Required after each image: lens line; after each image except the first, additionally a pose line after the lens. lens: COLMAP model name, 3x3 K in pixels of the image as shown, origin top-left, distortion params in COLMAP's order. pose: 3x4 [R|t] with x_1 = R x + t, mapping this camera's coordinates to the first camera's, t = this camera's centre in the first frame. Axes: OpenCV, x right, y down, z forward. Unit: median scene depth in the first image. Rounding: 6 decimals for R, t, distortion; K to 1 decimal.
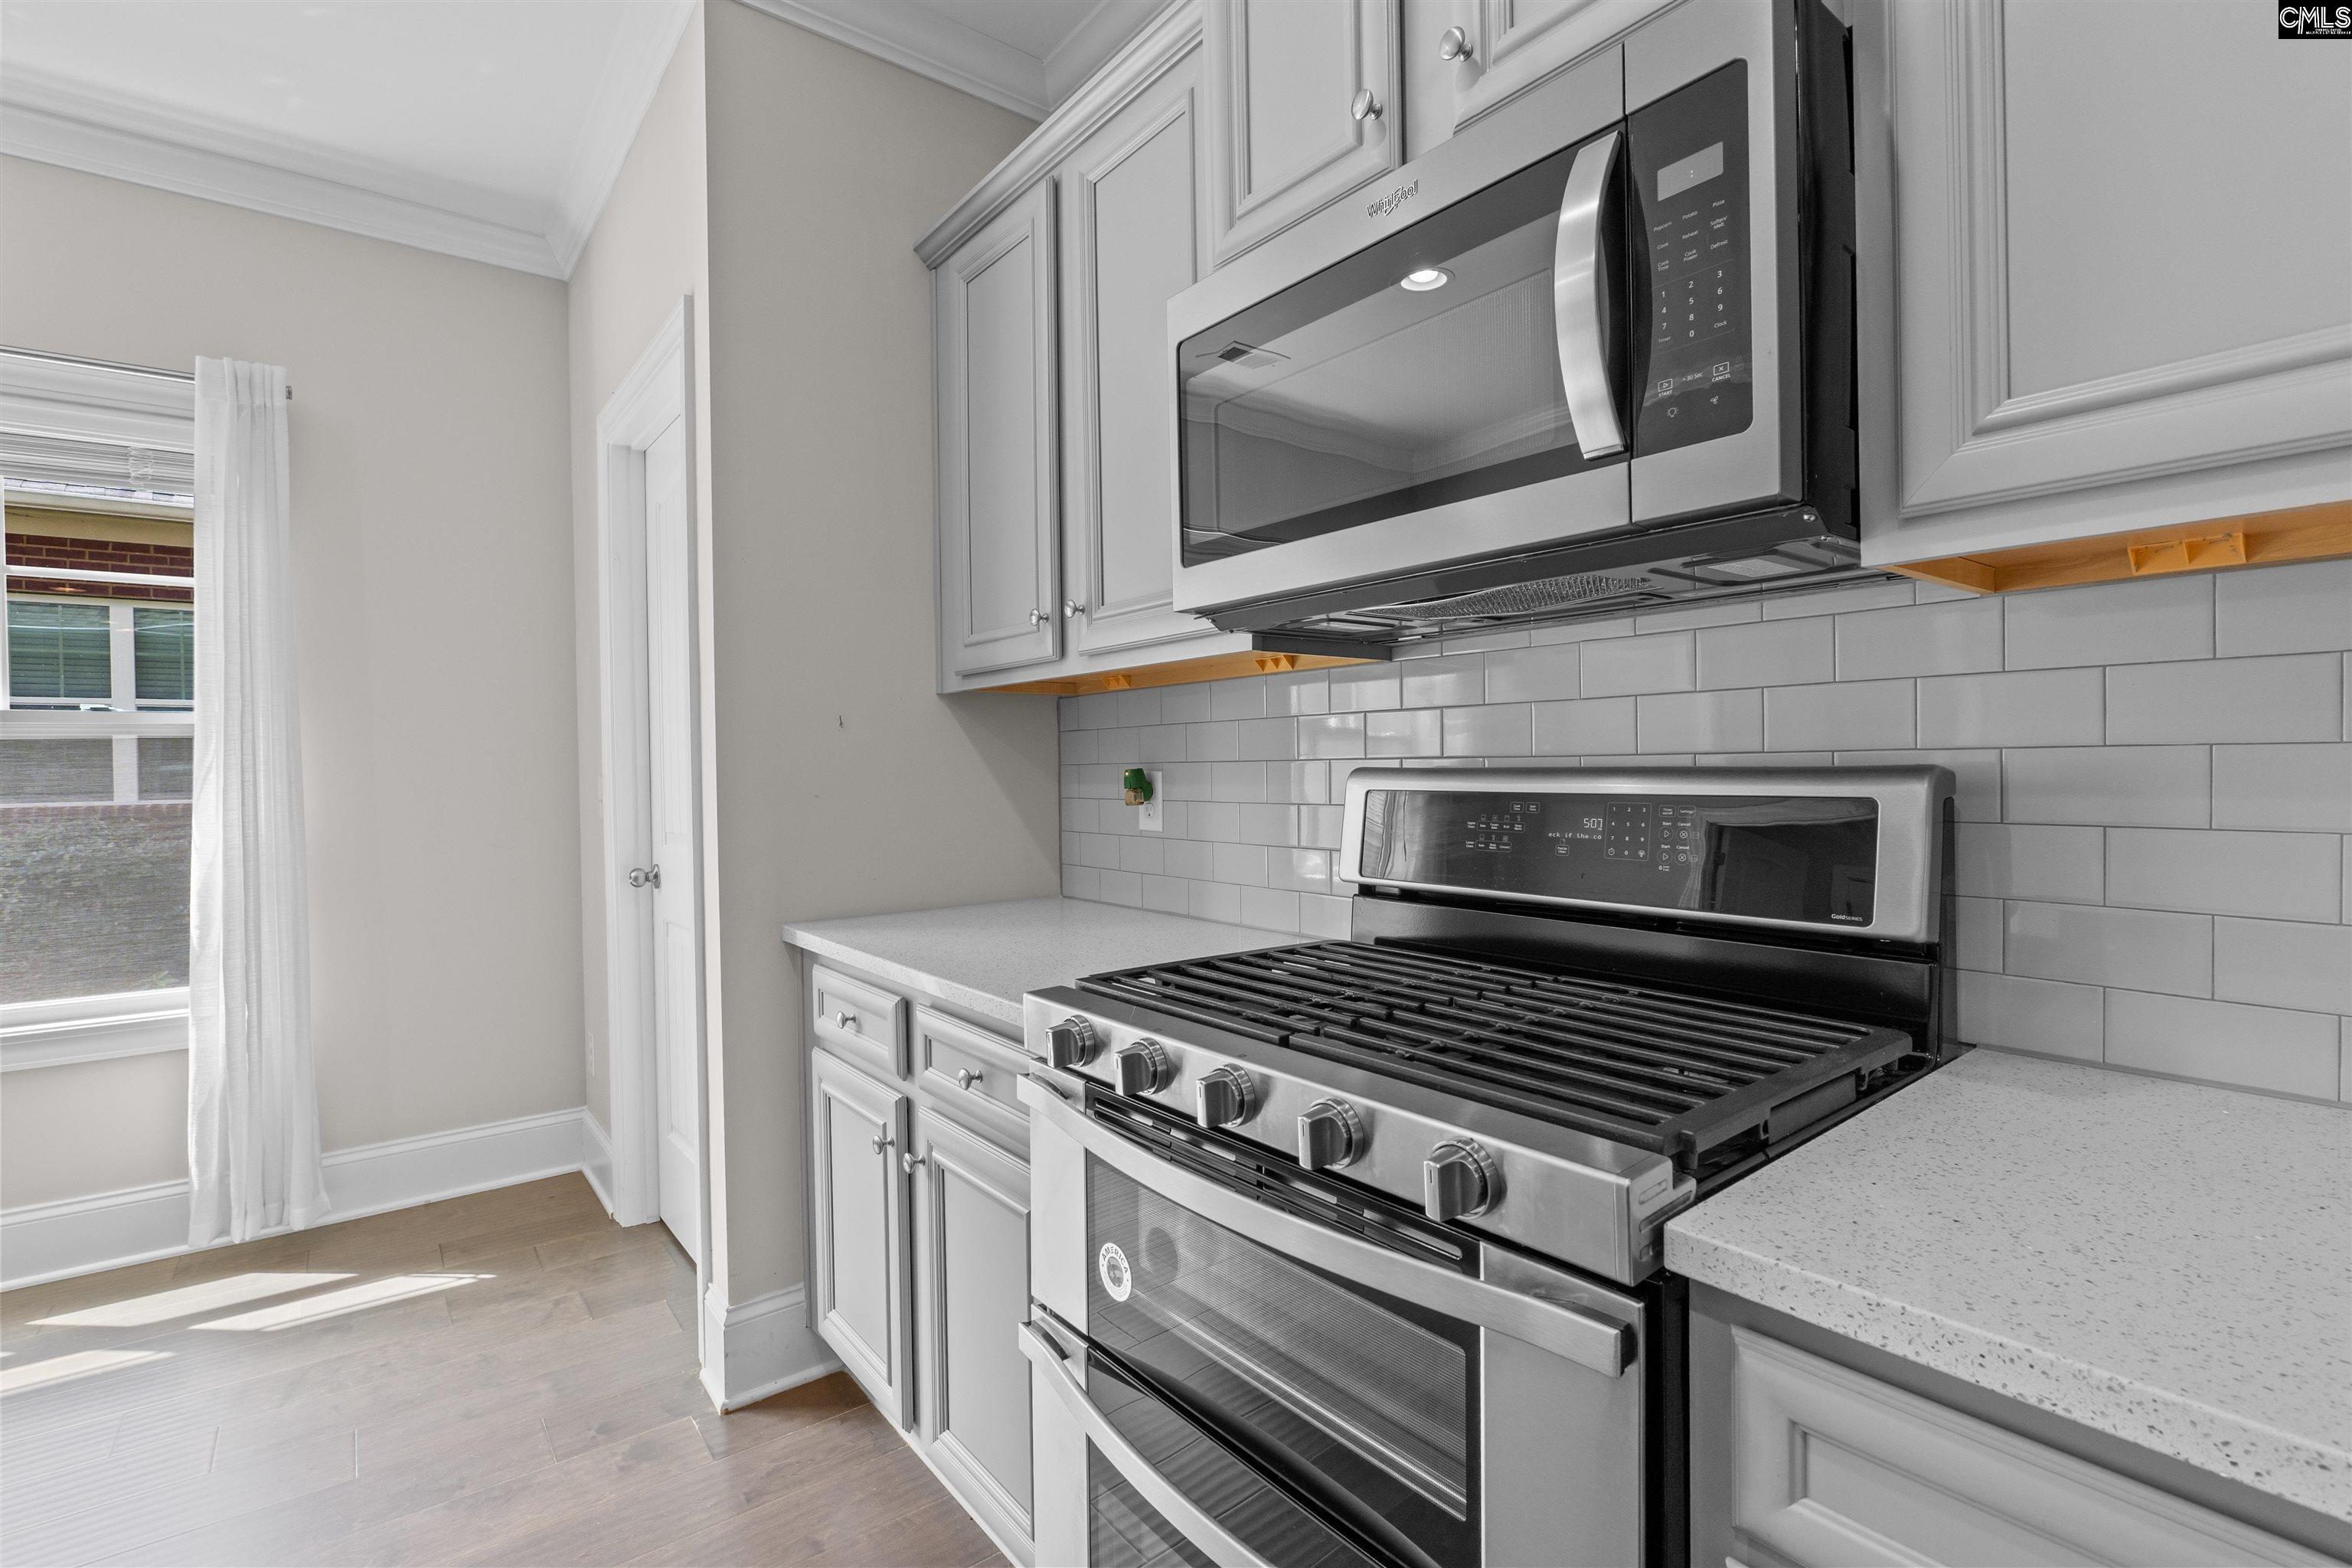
lens RADIAL K [[1077.8, 0, 1171.8], [0, 1077.8, 765.1], [0, 0, 1]] dist [-0.003815, -0.002214]
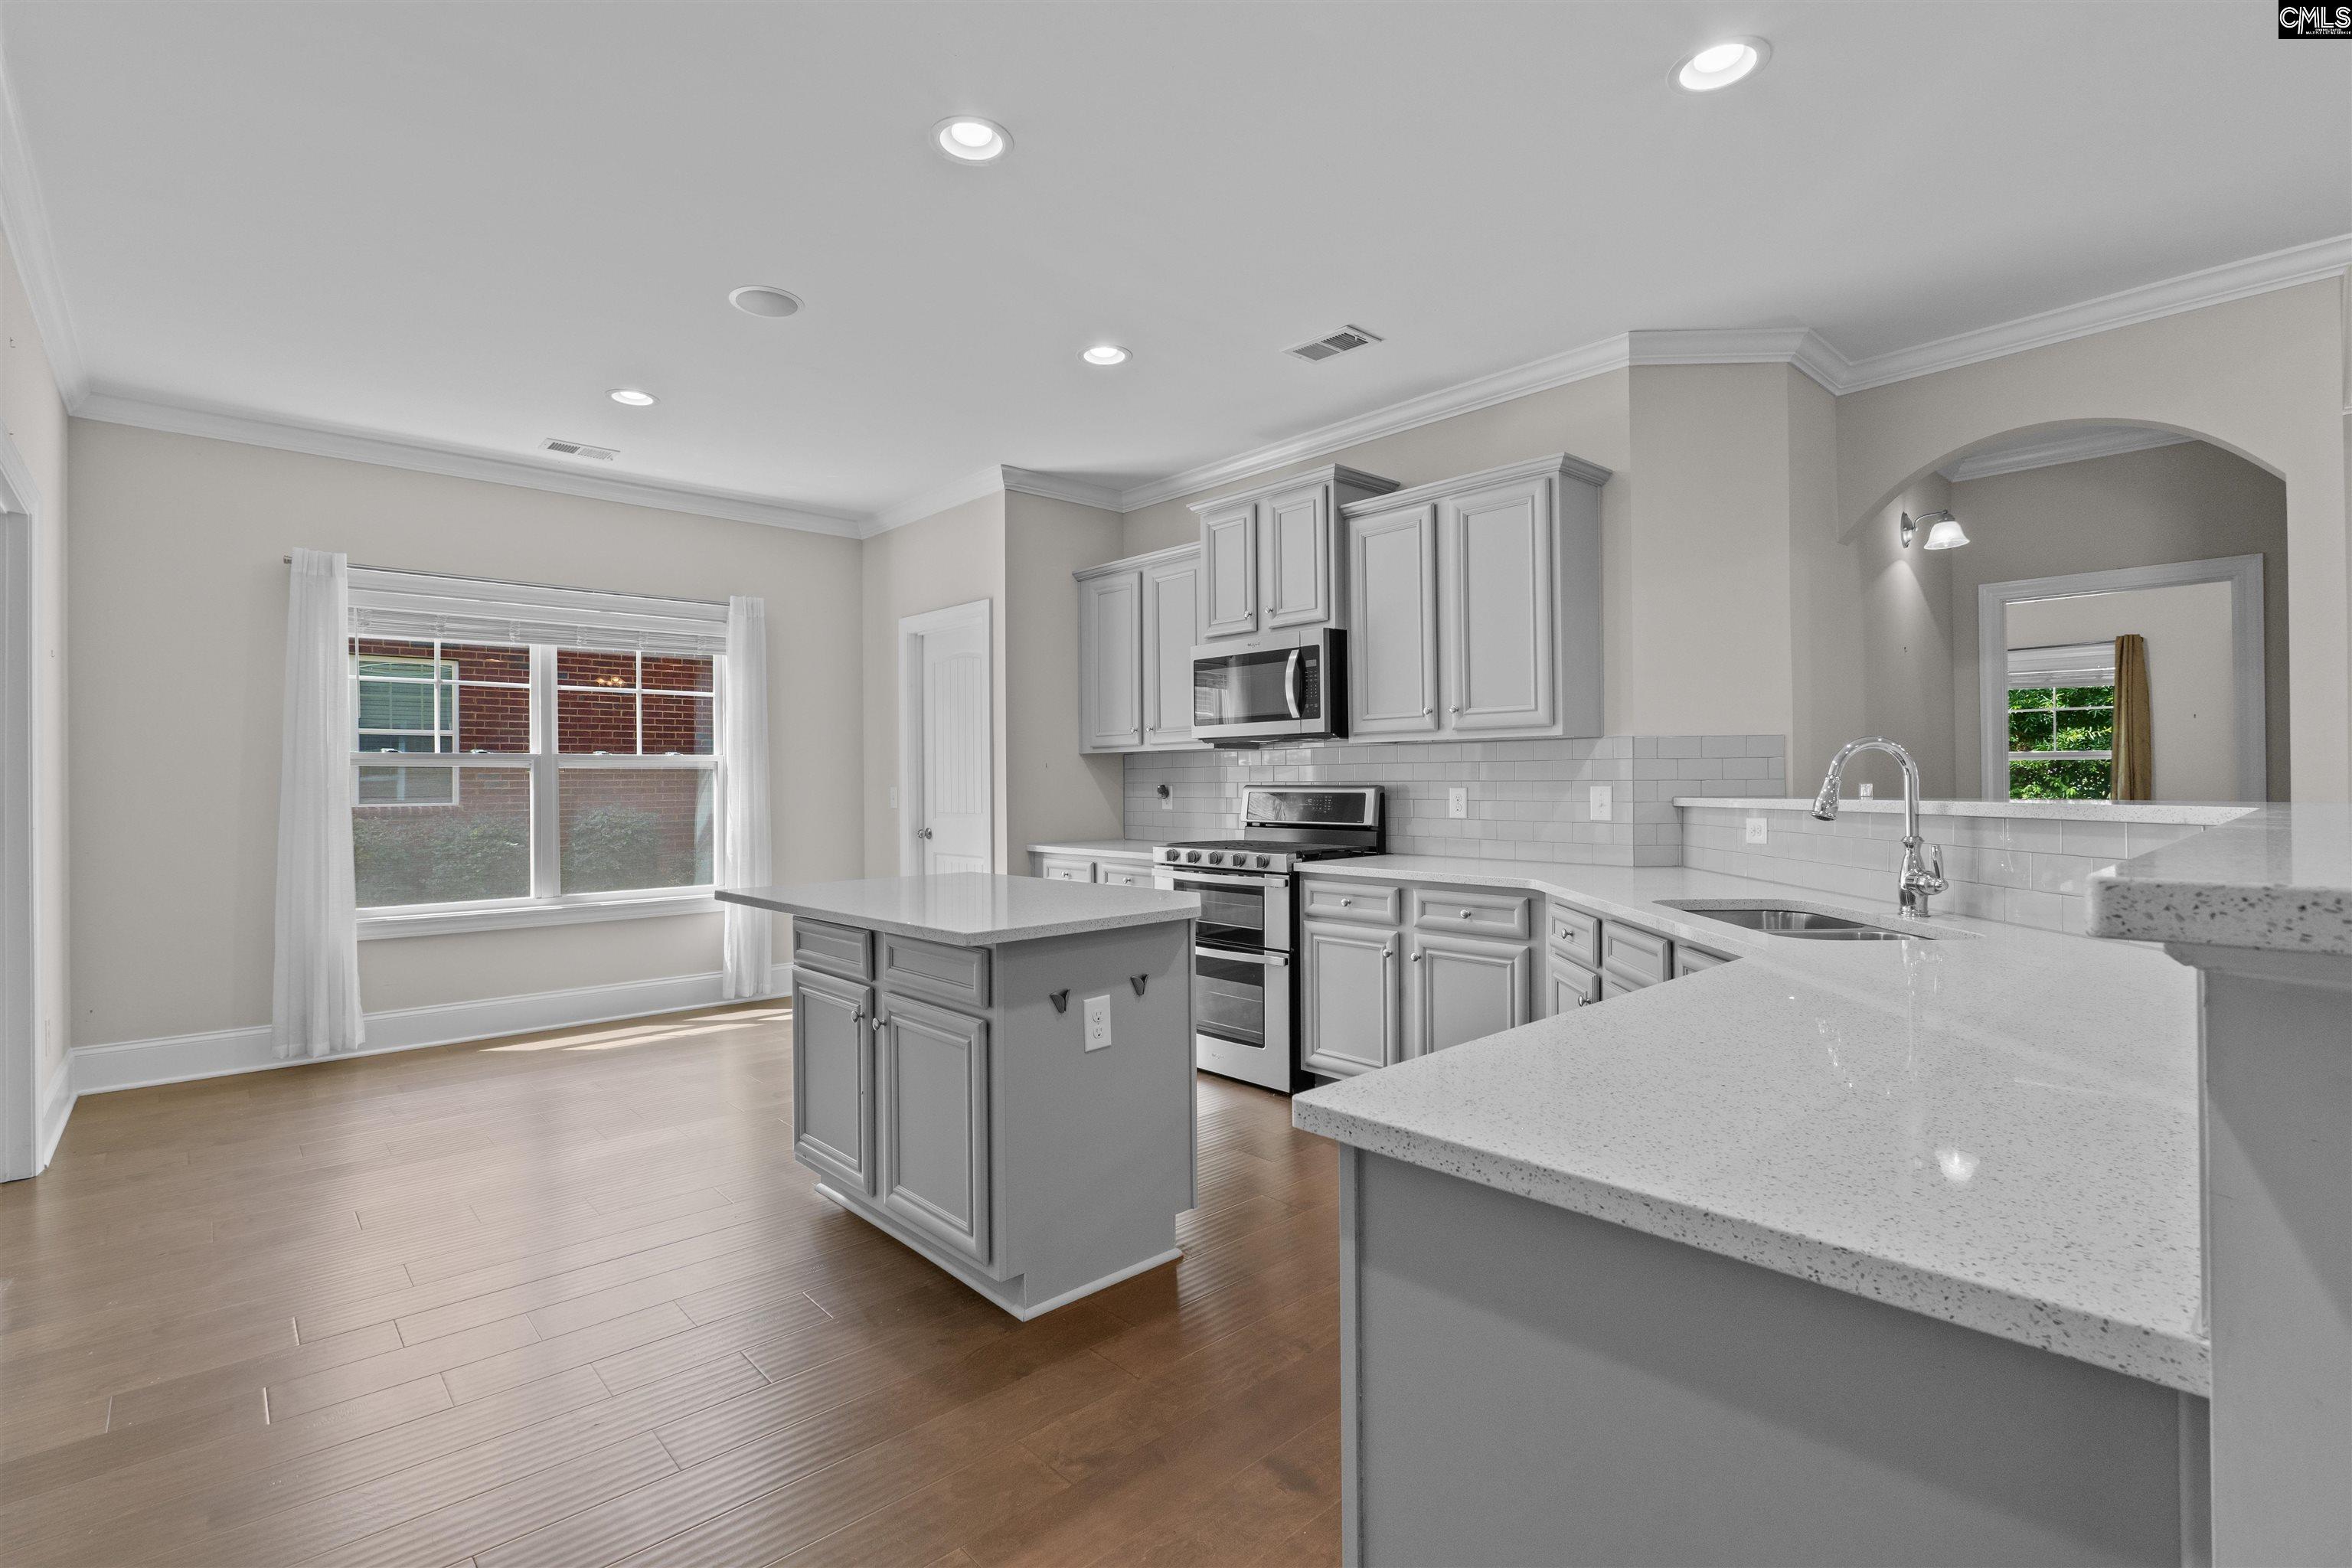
lens RADIAL K [[1077.8, 0, 1189.0], [0, 1077.8, 777.5], [0, 0, 1]] dist [-0.003815, -0.002214]
pose [[0.995030, 0.007401, 0.099303, -0.187722], [-0.006750, 0.999953, -0.006891, 0.002186], [-0.099349, 0.006187, 0.995033, -1.297124]]
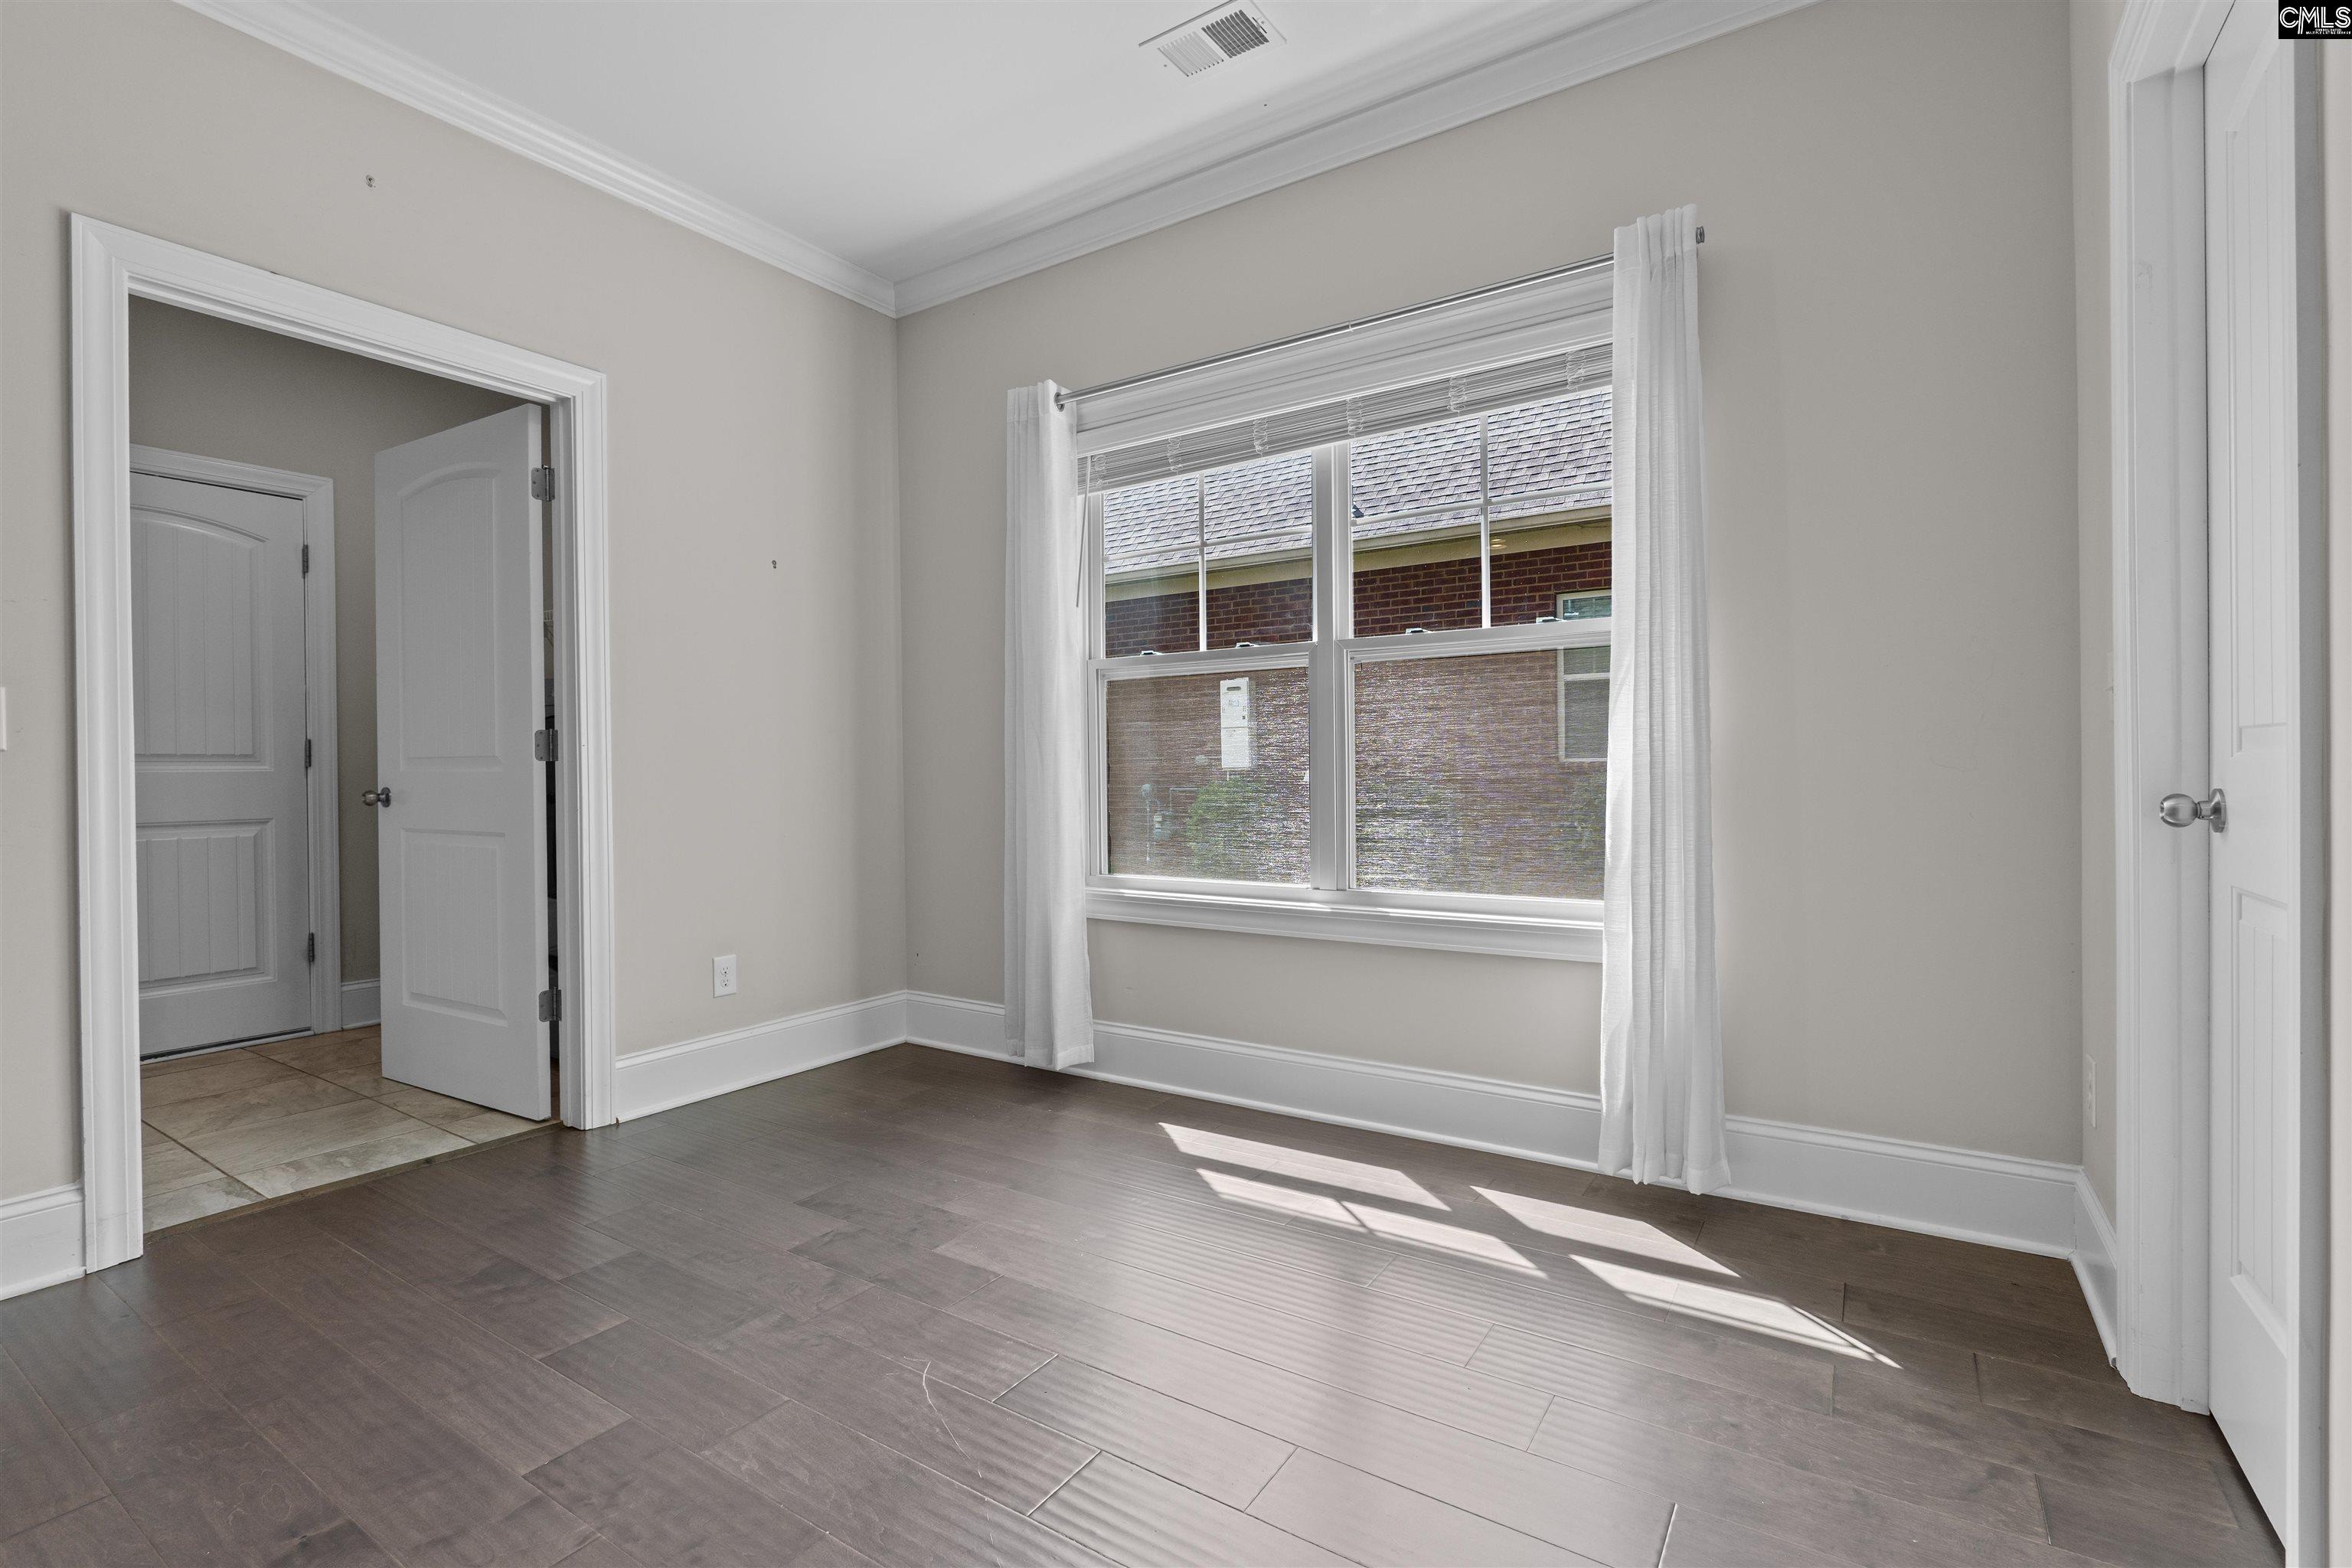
lens RADIAL K [[1077.8, 0, 1171.9], [0, 1077.8, 778.6], [0, 0, 1]] dist [-0.003815, -0.002214]
pose [[0.341857, 0.017163, -0.939595, -0.147022], [-0.005156, 0.999852, 0.016388, 0.086721], [0.939738, -0.000757, 0.341895, 0.310858]]
